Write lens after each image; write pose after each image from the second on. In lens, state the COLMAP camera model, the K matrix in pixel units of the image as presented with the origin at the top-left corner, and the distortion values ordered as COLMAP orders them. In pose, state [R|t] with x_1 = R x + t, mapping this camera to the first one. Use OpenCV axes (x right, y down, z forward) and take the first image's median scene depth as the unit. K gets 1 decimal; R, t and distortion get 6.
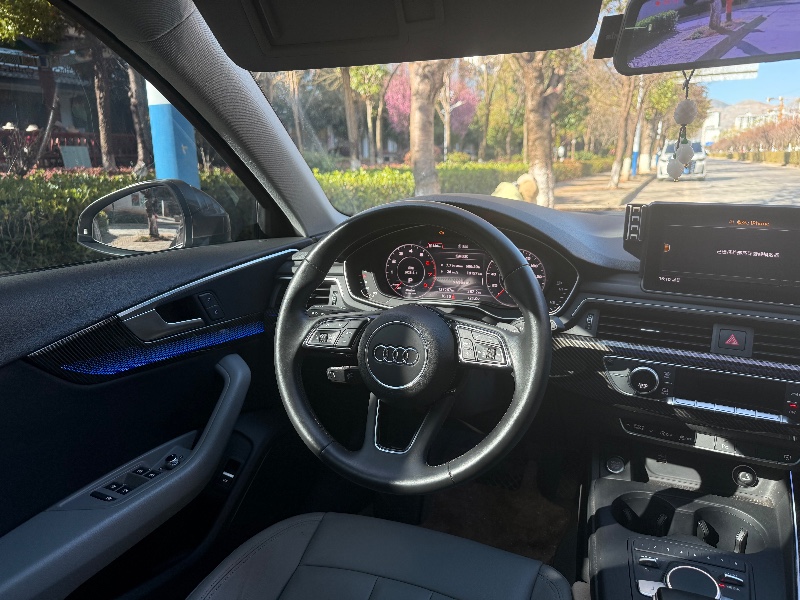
lens RADIAL K [[564.4, 0, 393.6], [0, 564.4, 300.7], [0, 0, 1]] dist [0.024109, -0.043975]
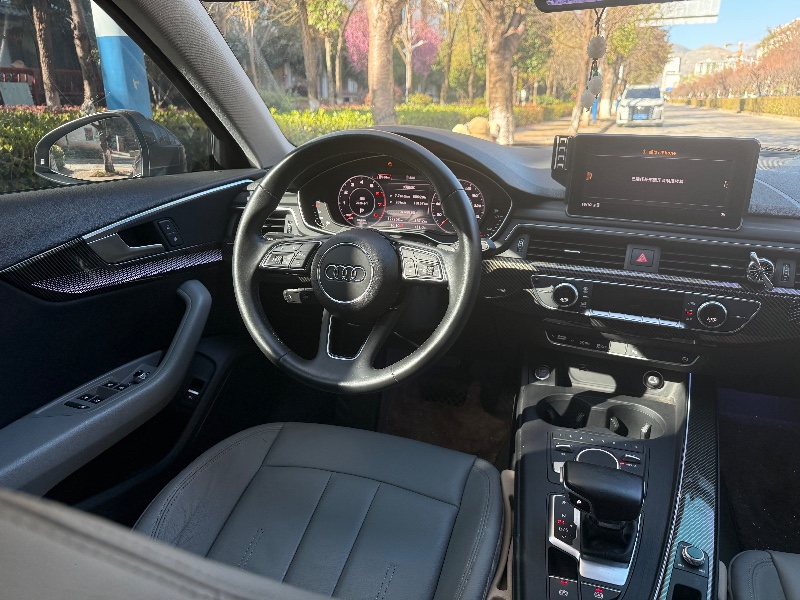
lens RADIAL K [[564.4, 0, 393.6], [0, 564.4, 300.7], [0, 0, 1]] dist [0.024109, -0.043975]
pose [[0.997877, -0.009741, 0.064396, 0.020350], [0.003723, 0.995667, 0.092912, 0.035308], [-0.065022, -0.092475, 0.993590, -0.078709]]
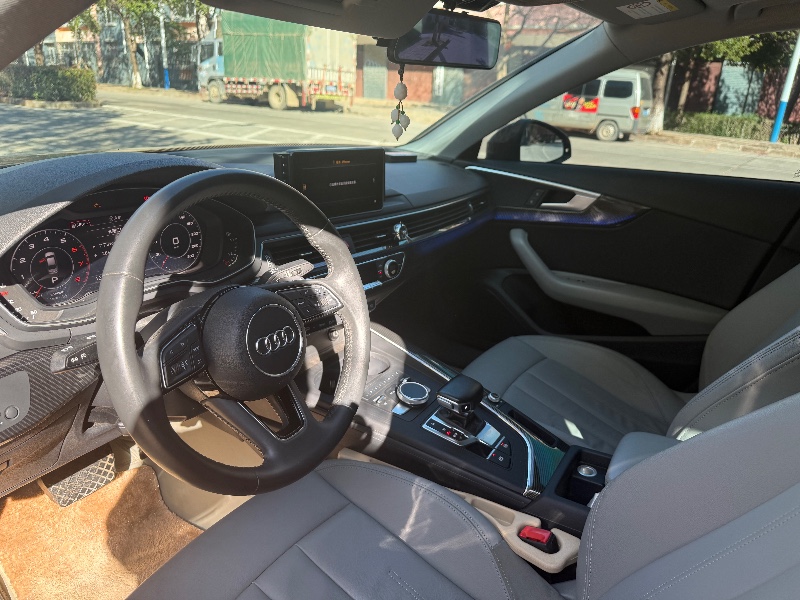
lens RADIAL K [[564.4, 0, 393.6], [0, 564.4, 300.7], [0, 0, 1]] dist [0.024109, -0.043975]
pose [[0.174085, -0.320699, 0.931046, -0.578035], [0.179135, 0.940021, 0.290296, -0.143174], [-0.968300, 0.116247, 0.221092, 0.427836]]
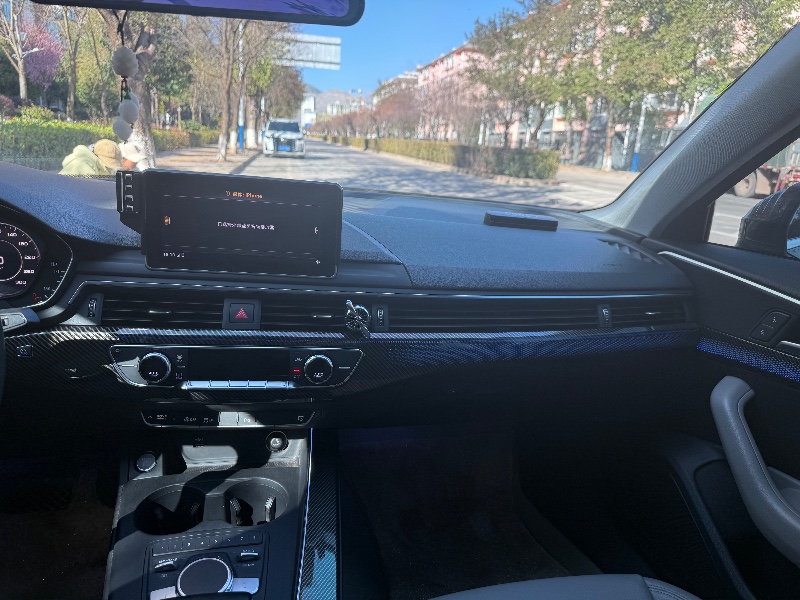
lens RADIAL K [[564.4, 0, 393.6], [0, 564.4, 300.7], [0, 0, 1]] dist [0.024109, -0.043975]
pose [[0.801803, -0.090045, 0.590766, 0.173783], [0.061499, 0.995767, 0.068307, -0.003617], [-0.594416, -0.018437, 0.803947, 0.037042]]
